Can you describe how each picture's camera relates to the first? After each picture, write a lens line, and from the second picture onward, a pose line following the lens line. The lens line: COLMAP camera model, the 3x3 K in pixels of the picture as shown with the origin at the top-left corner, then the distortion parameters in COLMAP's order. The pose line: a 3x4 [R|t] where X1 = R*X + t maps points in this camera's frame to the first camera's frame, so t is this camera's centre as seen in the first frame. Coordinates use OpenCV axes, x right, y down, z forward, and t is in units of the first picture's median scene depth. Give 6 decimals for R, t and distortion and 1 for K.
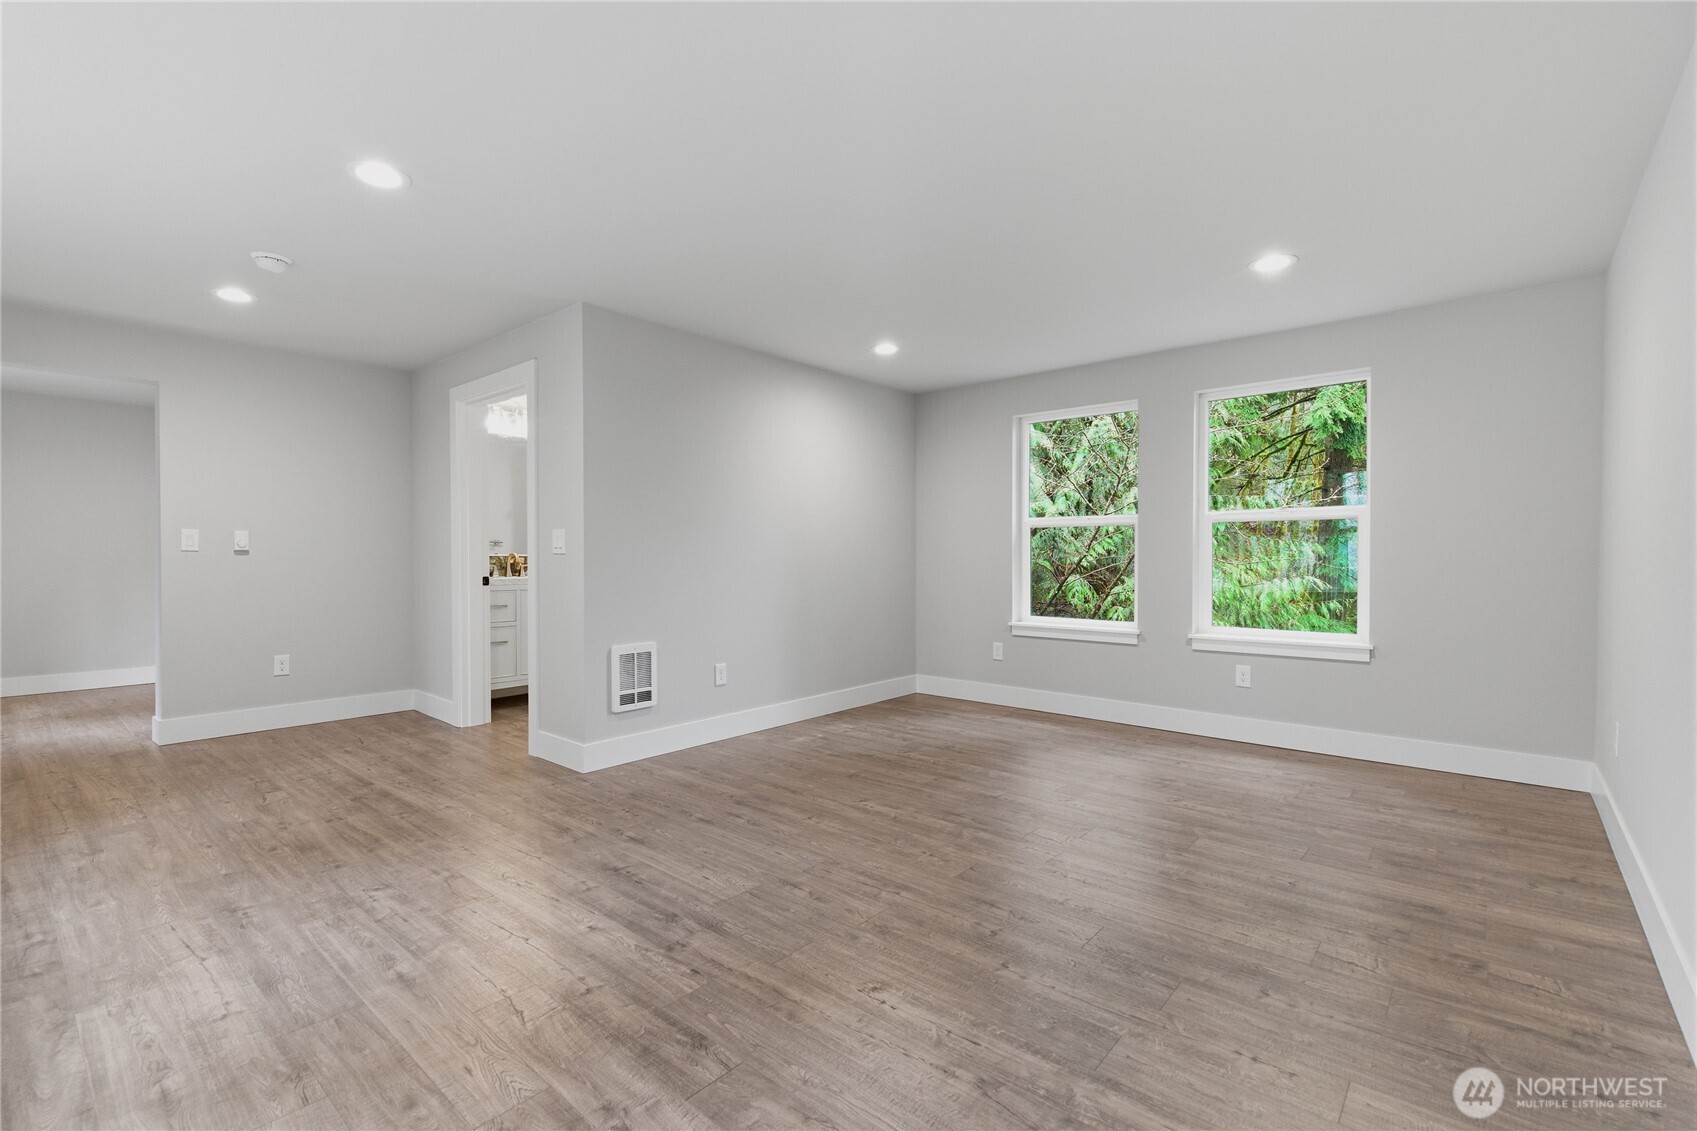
lens RADIAL K [[754.9, 0, 841.1], [0, 754.9, 563.3], [0, 0, 1]] dist [0.001985, 0.000311]
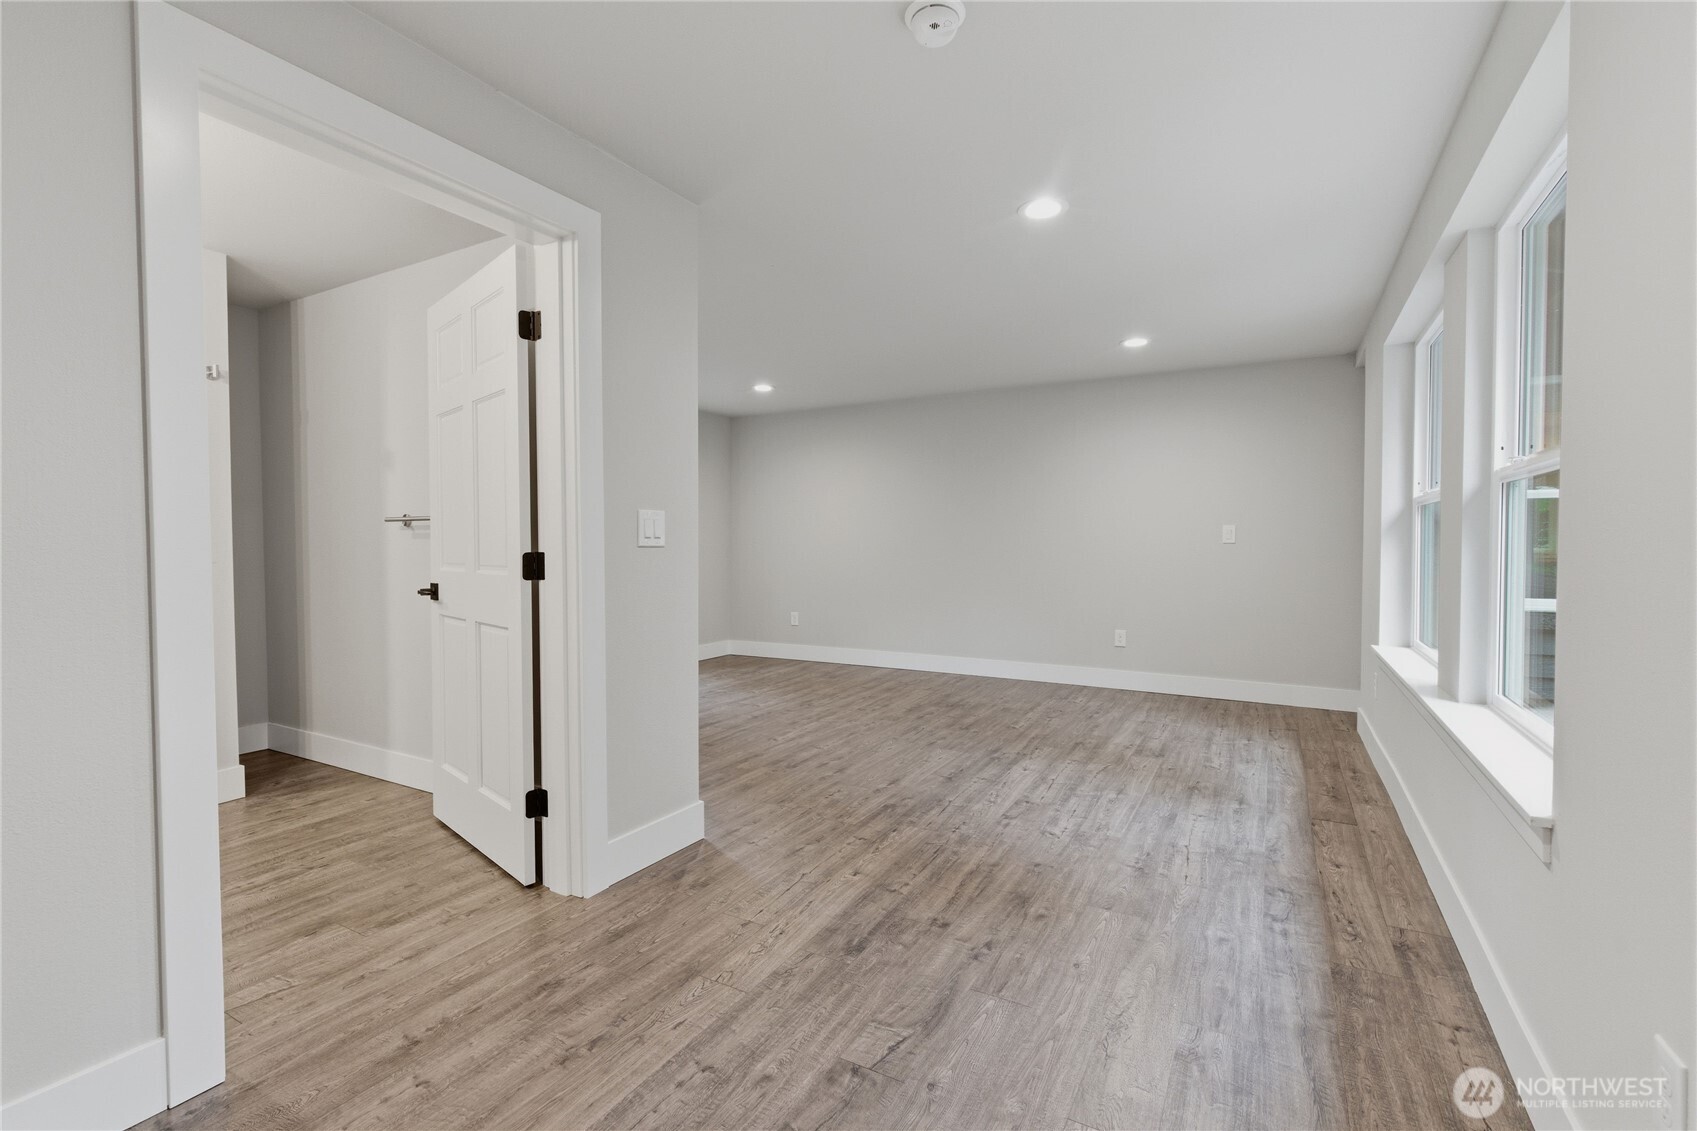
lens RADIAL K [[754.9, 0, 842.4], [0, 754.9, 561.2], [0, 0, 1]] dist [0.001985, 0.000311]
pose [[-0.196097, -0.021206, 0.980355, -1.749015], [0.013208, 0.999618, 0.024265, -0.022460], [-0.980495, 0.017707, -0.195743, 1.597172]]
